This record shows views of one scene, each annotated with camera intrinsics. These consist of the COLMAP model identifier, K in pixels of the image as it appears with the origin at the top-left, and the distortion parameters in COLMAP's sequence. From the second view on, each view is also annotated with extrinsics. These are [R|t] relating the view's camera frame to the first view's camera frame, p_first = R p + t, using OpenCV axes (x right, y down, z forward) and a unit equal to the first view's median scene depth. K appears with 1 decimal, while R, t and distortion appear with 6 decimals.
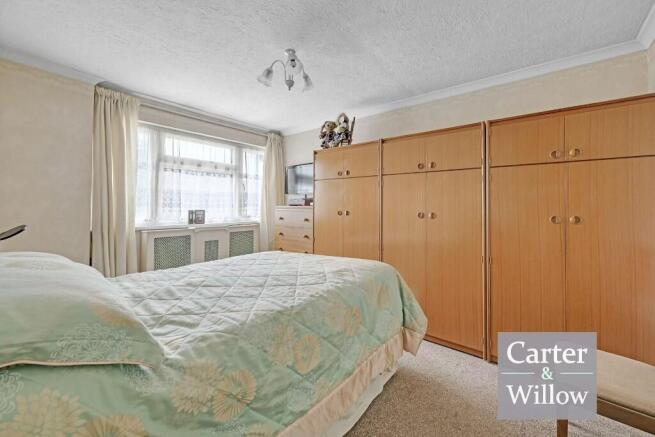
lens RADIAL K [[263.0, 0, 326.7], [0, 263.0, 203.6], [0, 0, 1]] dist [-0.000654, -0.000050]
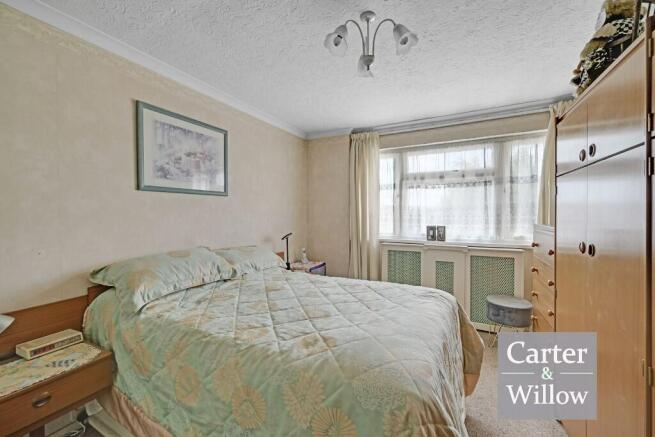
lens RADIAL K [[258.7, 0, 327.5], [0, 258.7, 218.5], [0, 0, 1]] dist [0.001922, 0.000210]
pose [[0.223270, 0.008797, -0.974717, 0.325481], [0.010632, 0.999878, 0.011459, -0.017625], [0.974699, -0.012922, 0.223149, 0.437792]]
